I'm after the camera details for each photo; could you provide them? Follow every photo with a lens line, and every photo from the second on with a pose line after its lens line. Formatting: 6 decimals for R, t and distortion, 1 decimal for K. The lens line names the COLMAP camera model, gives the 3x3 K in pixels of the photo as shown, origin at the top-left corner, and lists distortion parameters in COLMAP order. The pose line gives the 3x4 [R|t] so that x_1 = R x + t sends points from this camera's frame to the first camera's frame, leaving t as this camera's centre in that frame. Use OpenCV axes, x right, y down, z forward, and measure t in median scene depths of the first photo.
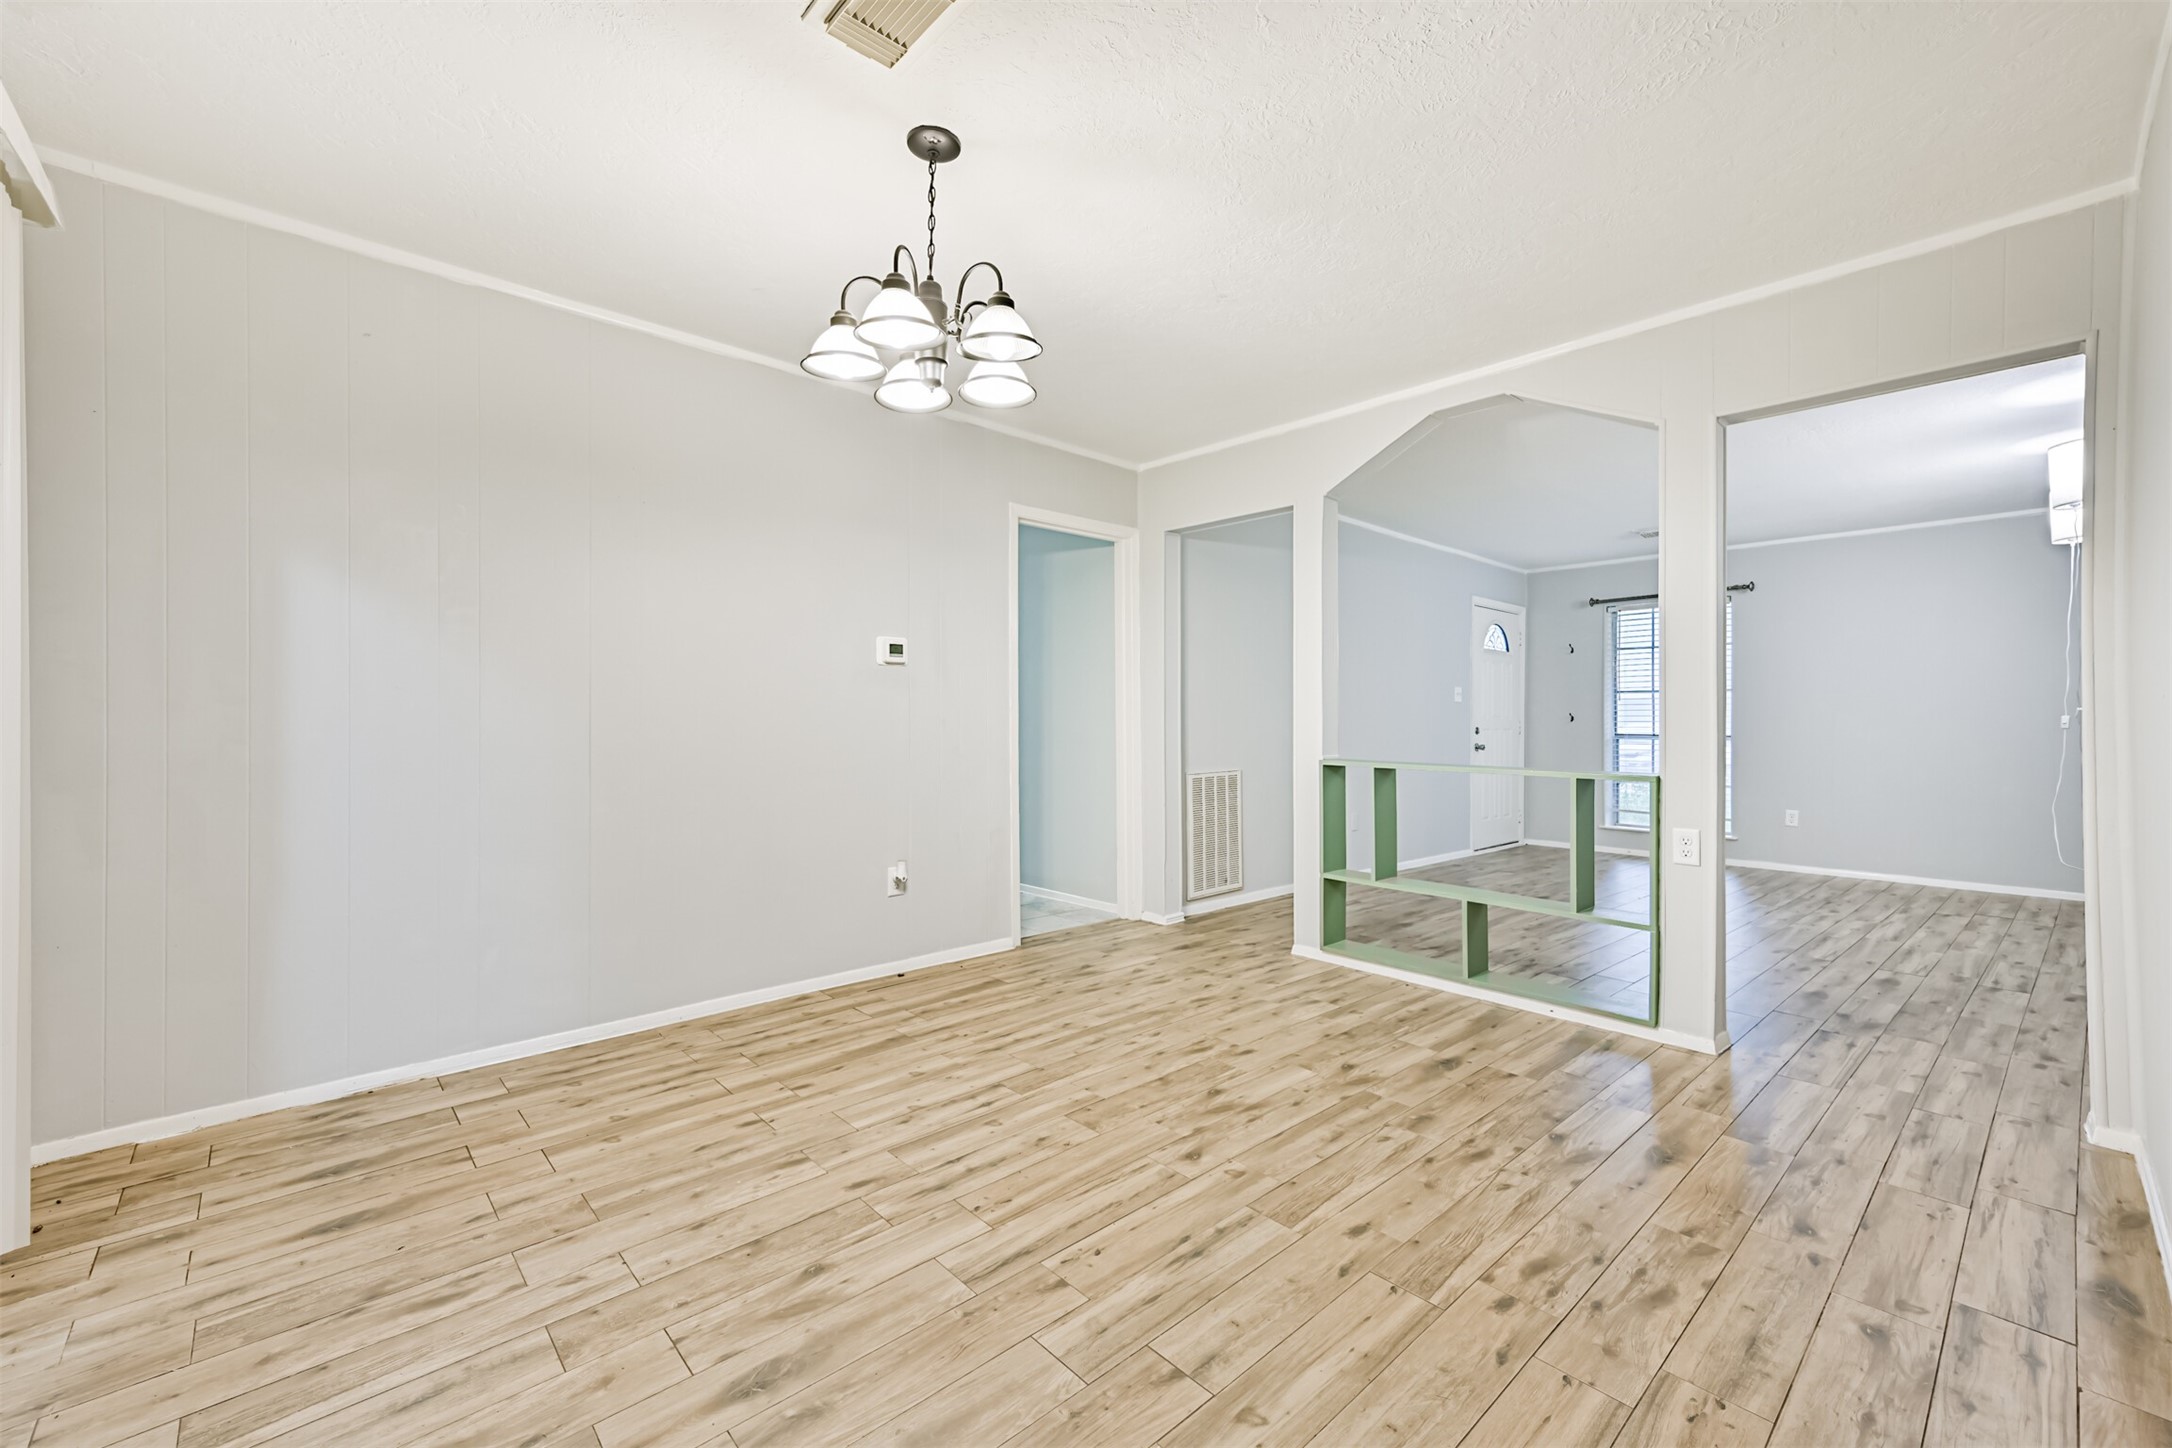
lens RADIAL K [[893.8, 0, 1065.3], [0, 893.8, 716.0], [0, 0, 1]] dist [0.012293, -0.004131]
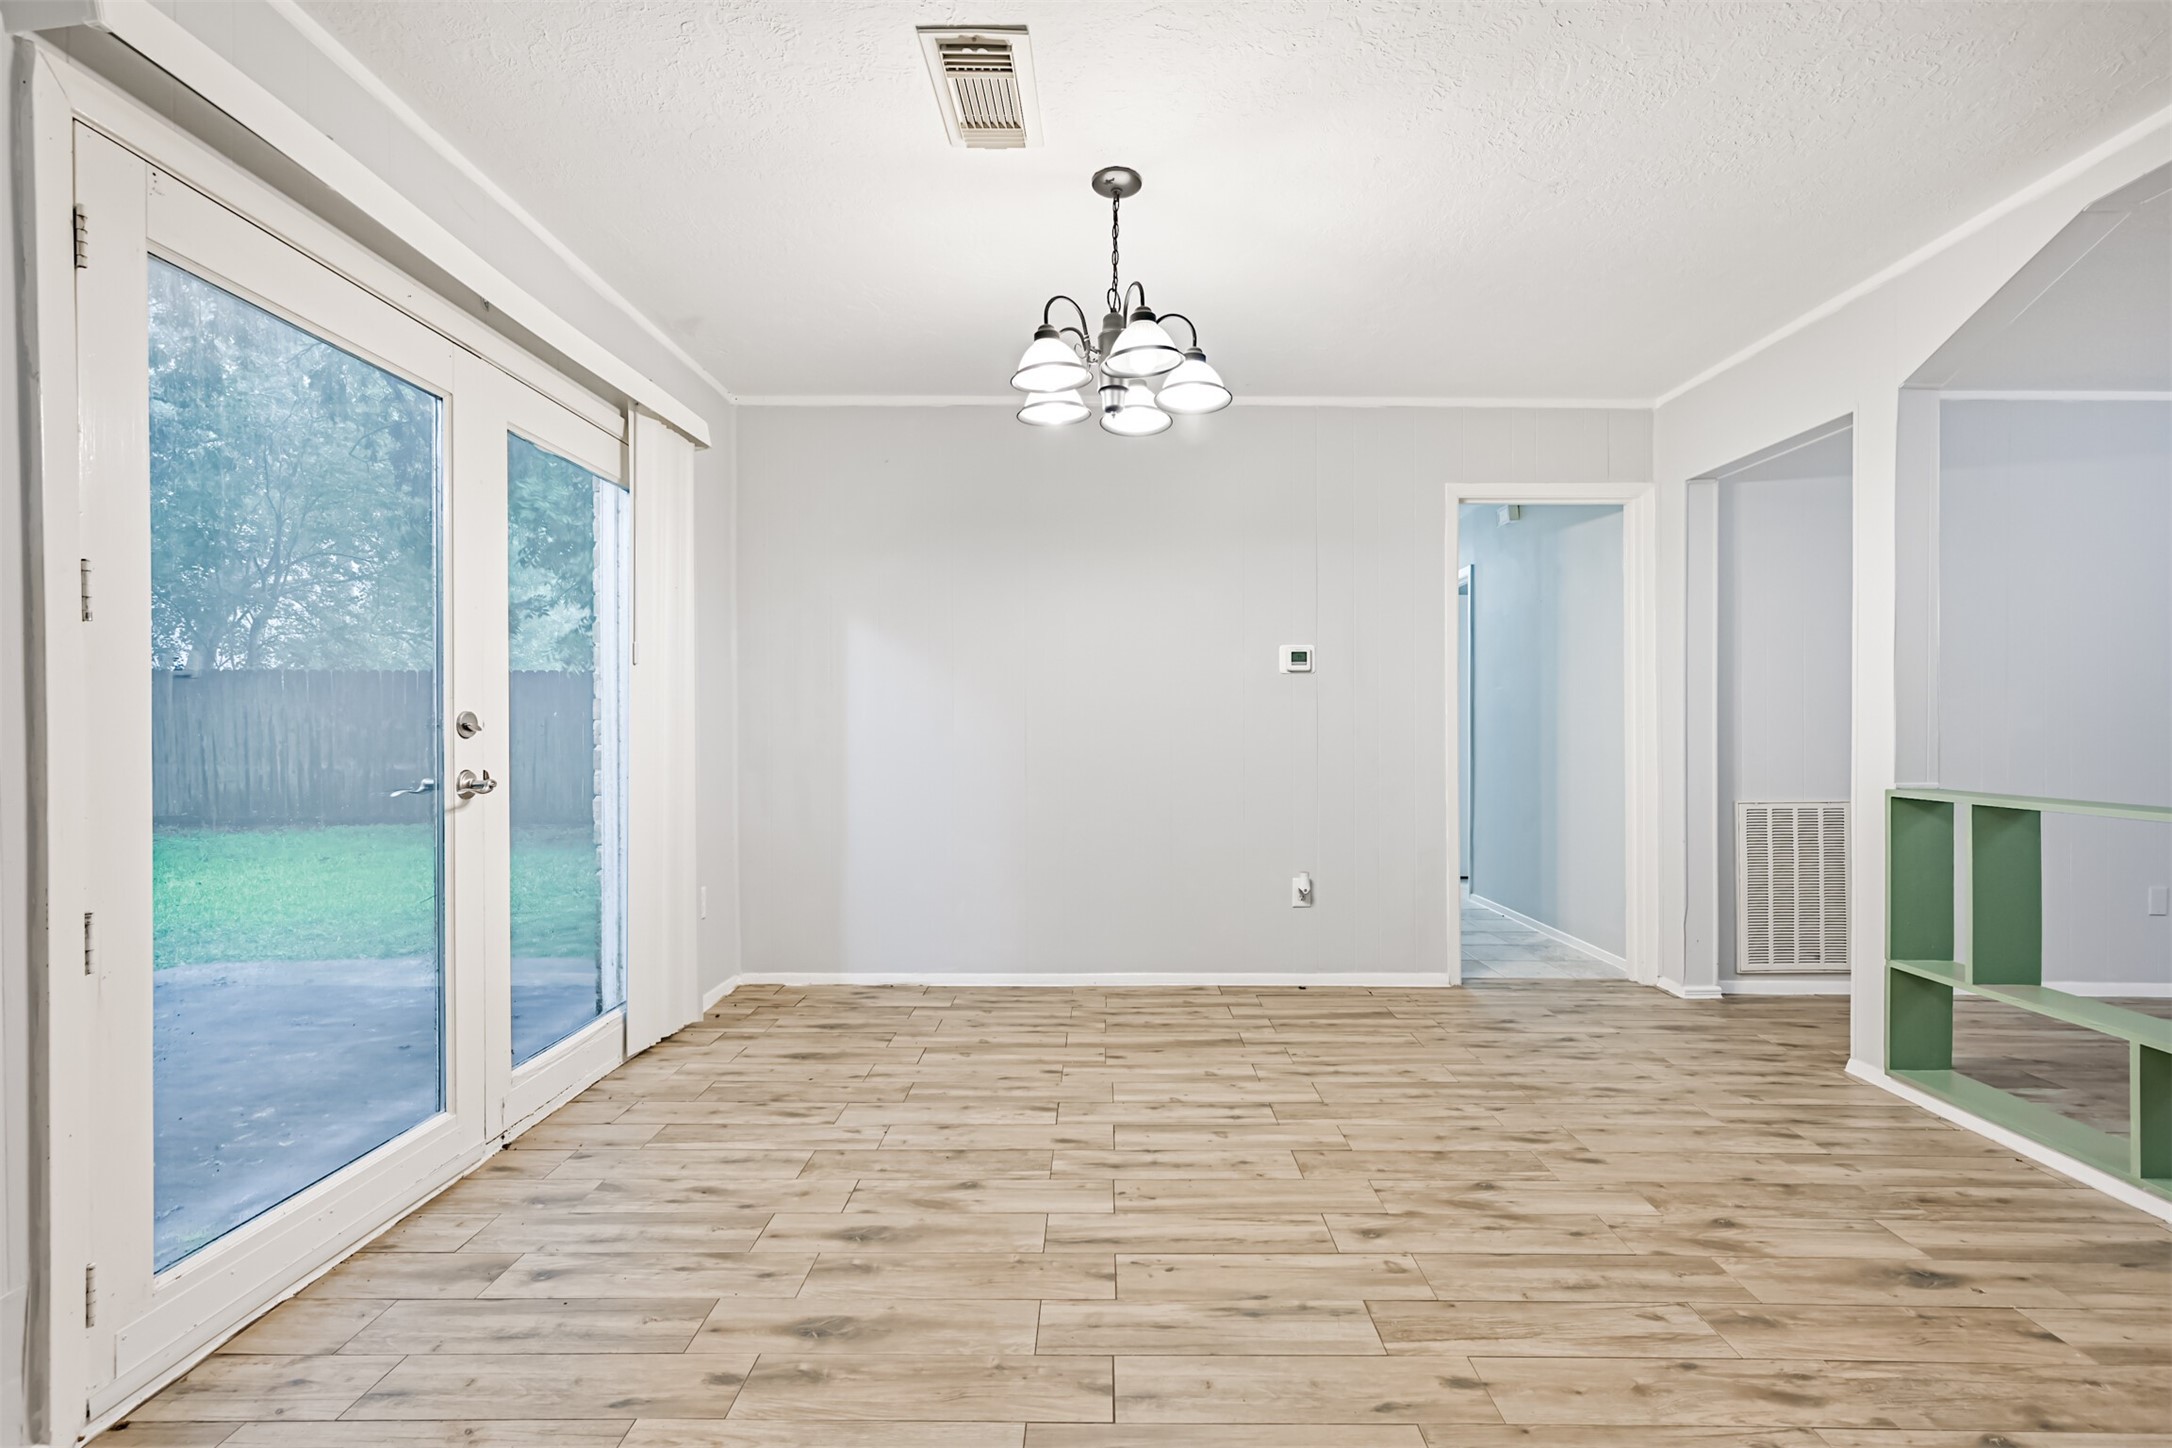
lens RADIAL K [[893.8, 0, 1073.0], [0, 893.8, 748.6], [0, 0, 1]] dist [0.012293, -0.004131]
pose [[0.734625, 0.013346, -0.678342, 0.445822], [0.004047, 0.999703, 0.024051, -0.000917], [0.678461, -0.020414, 0.734353, 0.151016]]
